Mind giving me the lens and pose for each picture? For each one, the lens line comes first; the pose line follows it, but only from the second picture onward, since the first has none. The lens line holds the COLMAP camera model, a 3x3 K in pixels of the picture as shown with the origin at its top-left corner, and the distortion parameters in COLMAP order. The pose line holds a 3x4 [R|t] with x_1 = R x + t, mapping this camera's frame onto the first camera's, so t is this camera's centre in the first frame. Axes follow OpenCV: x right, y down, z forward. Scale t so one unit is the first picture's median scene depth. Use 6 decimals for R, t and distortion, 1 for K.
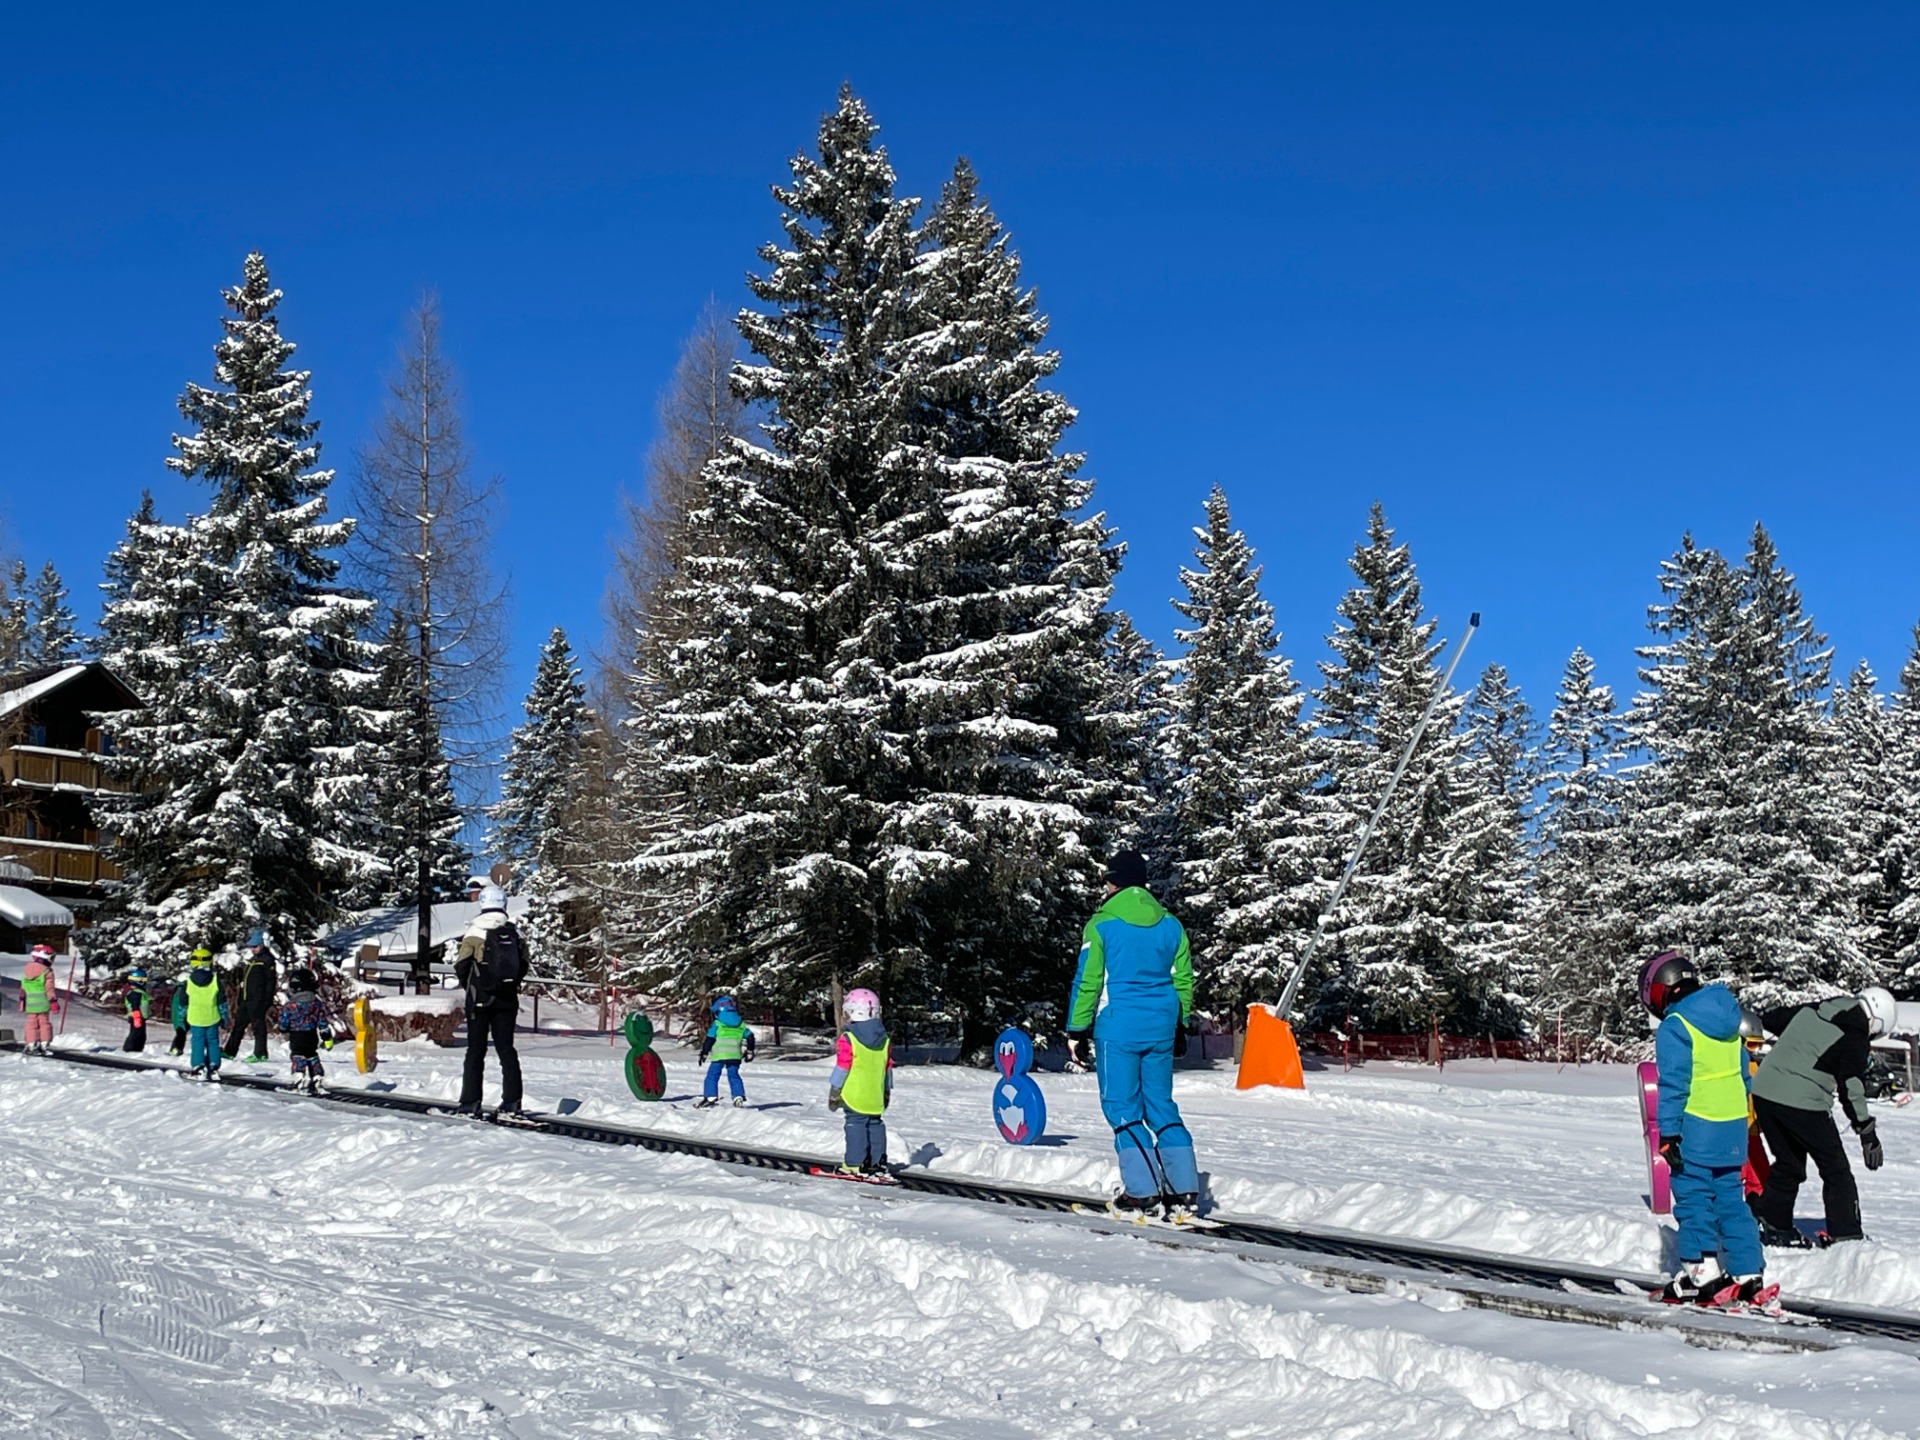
lens RADIAL K [[2793.9, 0, 1004.3], [0, 2793.9, 665.6], [0, 0, 1]] dist [0.100365, 0.000000]
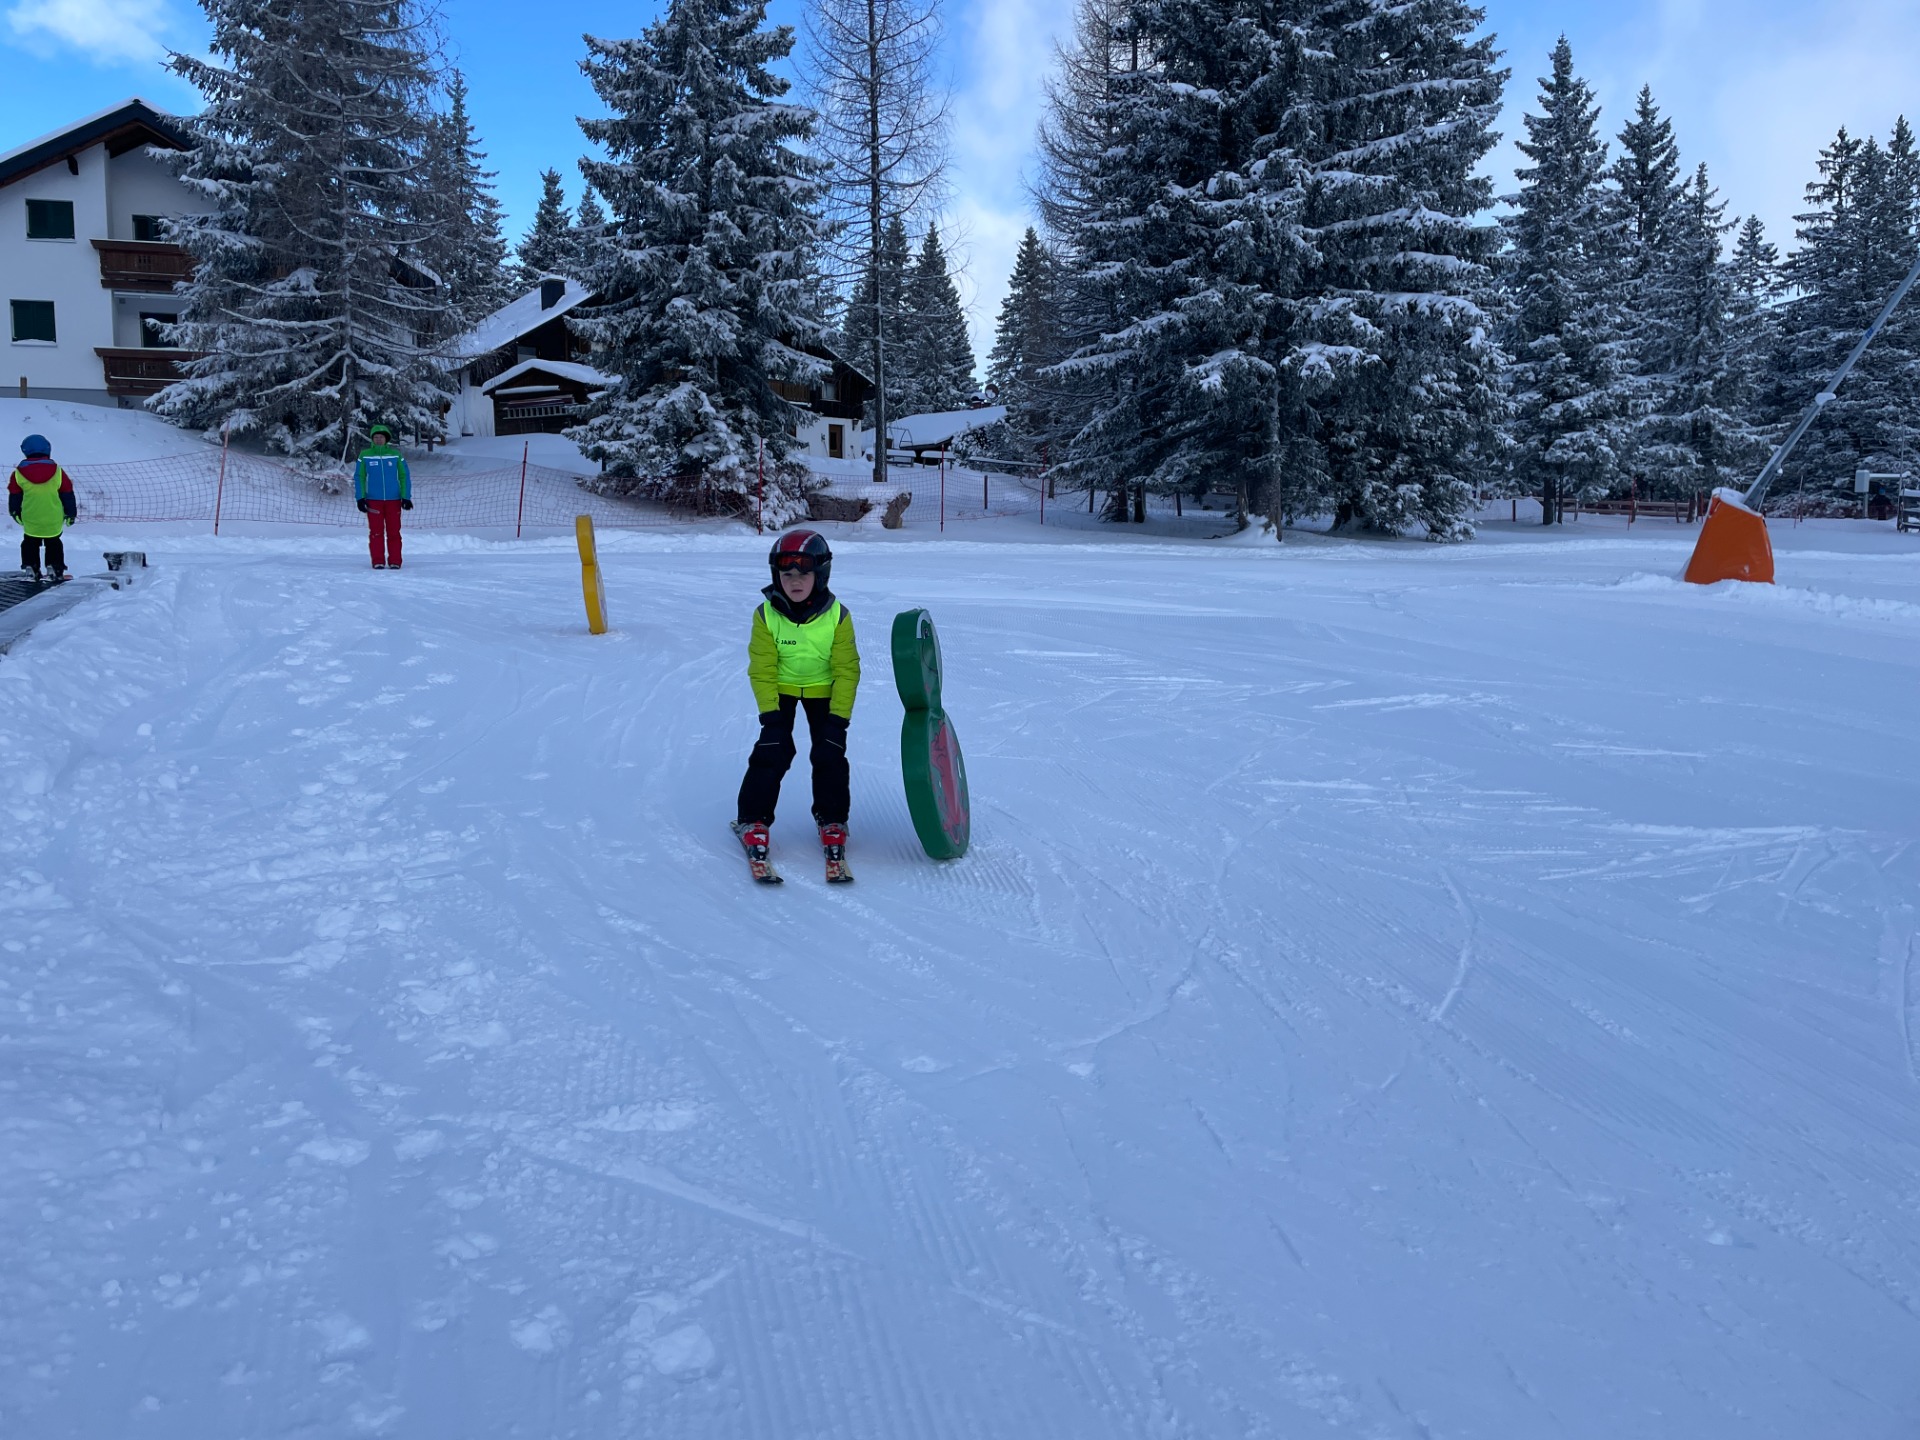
lens RADIAL K [[1448.8, 0, 949.6], [0, 1448.8, 694.9], [0, 0, 1]] dist [0.101427, -0.130827]
pose [[0.974592, 0.034876, -0.221255, -0.041841], [0.026596, 0.962797, 0.268914, 0.040057], [0.222402, -0.267966, 0.937407, 0.411518]]
